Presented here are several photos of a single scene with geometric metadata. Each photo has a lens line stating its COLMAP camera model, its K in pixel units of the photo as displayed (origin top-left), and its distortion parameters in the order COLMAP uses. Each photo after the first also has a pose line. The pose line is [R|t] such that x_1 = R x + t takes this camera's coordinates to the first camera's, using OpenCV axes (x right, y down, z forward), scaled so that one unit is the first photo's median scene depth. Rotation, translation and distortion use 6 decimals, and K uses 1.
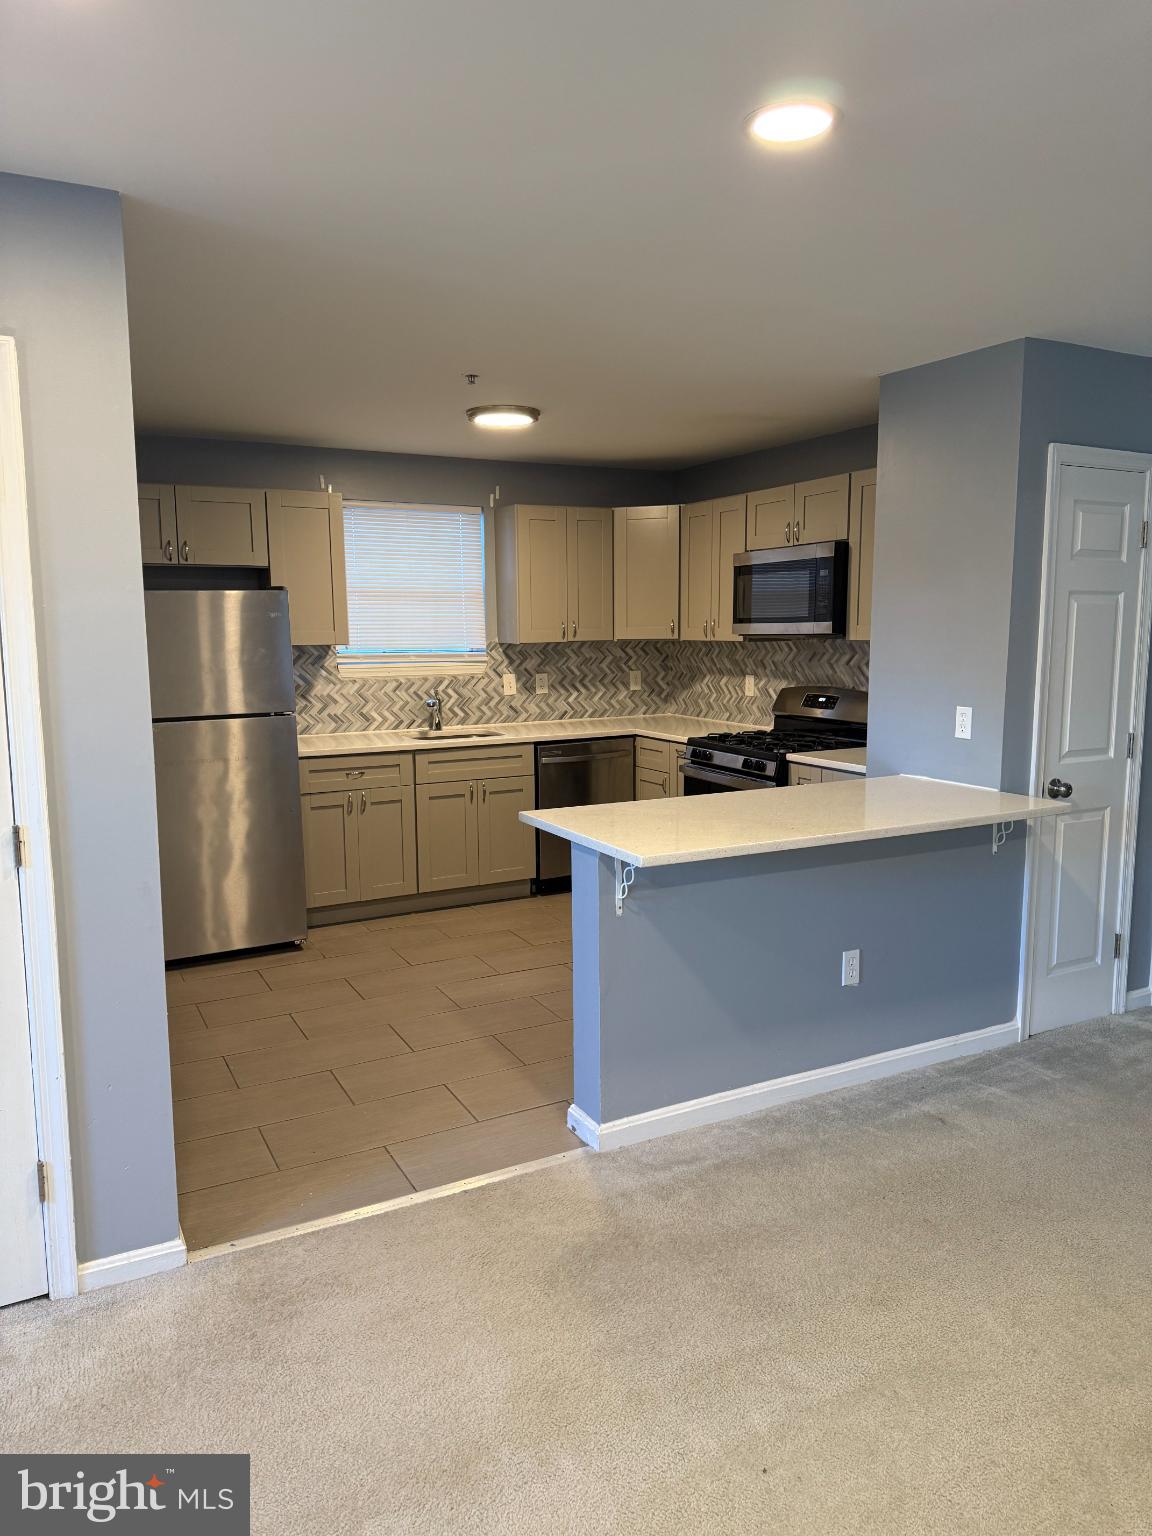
lens RADIAL K [[1072.6, 0, 576.0], [0, 1072.6, 768.0], [0, 0, 1]] dist [0.133978, -0.231182]
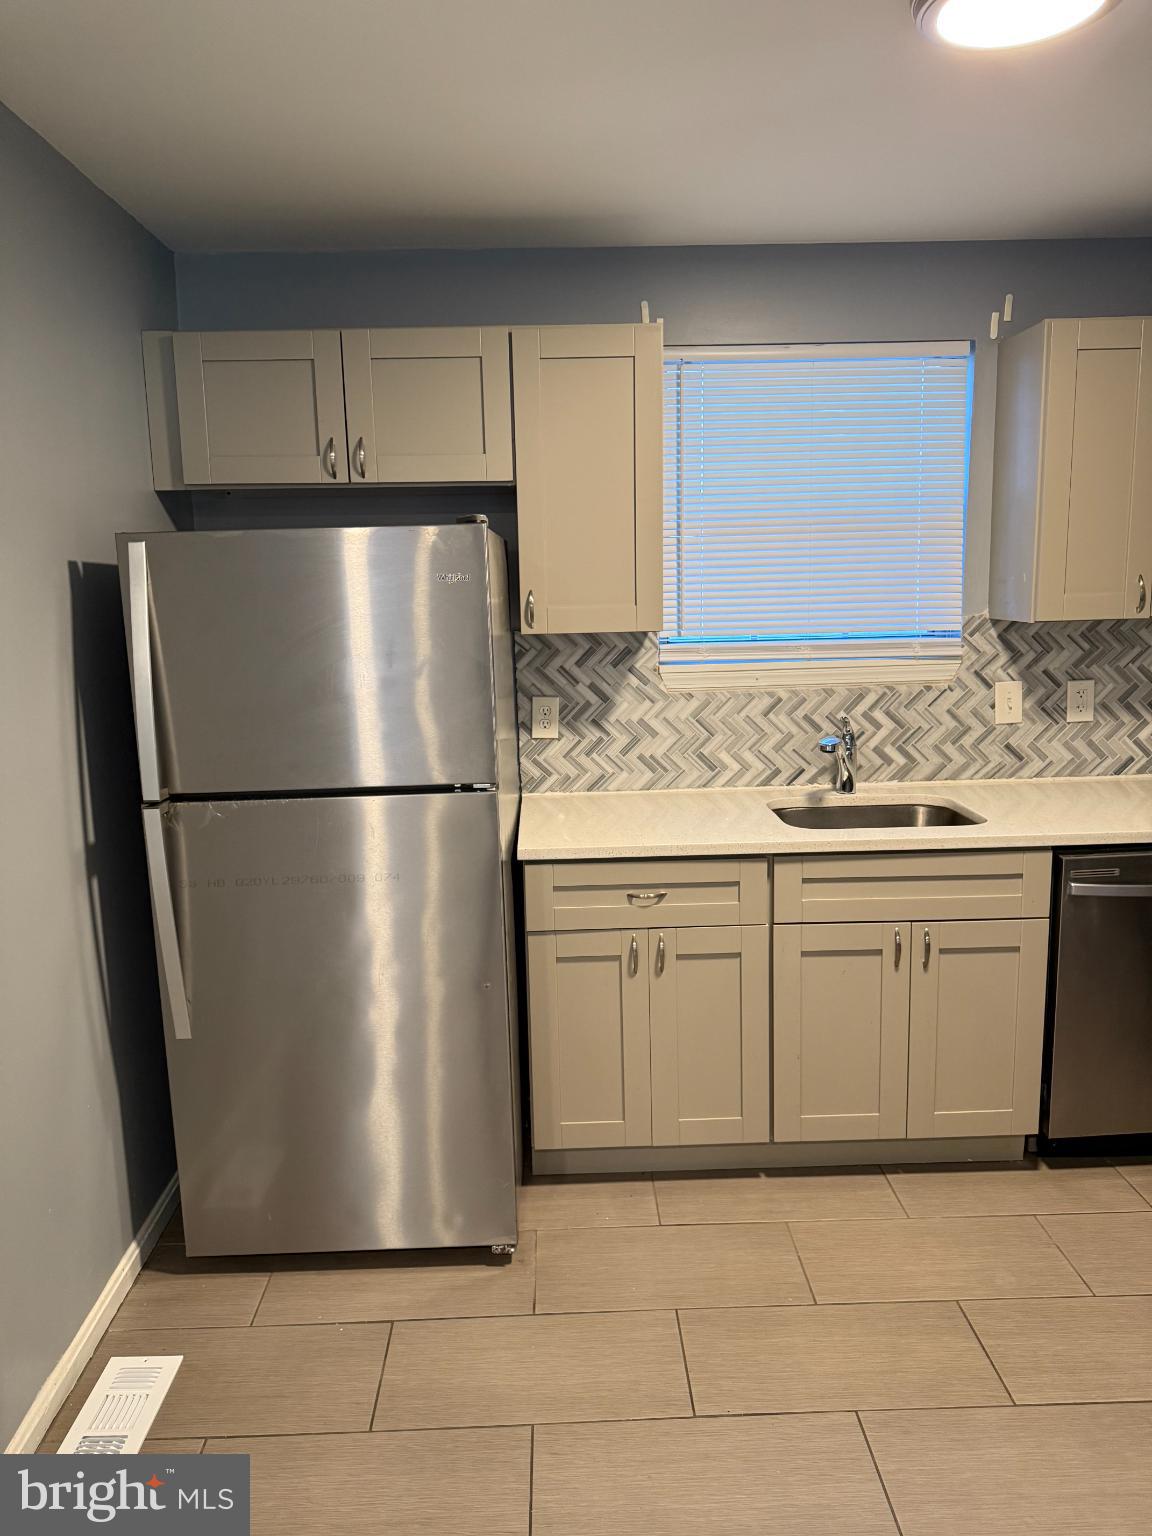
lens RADIAL K [[1072.6, 0, 576.0], [0, 1072.6, 768.0], [0, 0, 1]] dist [0.133978, -0.231182]
pose [[0.896453, 0.064090, -0.438480, -0.018902], [-0.044515, 0.997505, 0.054791, -0.069389], [0.440898, -0.029598, 0.897069, 0.481095]]
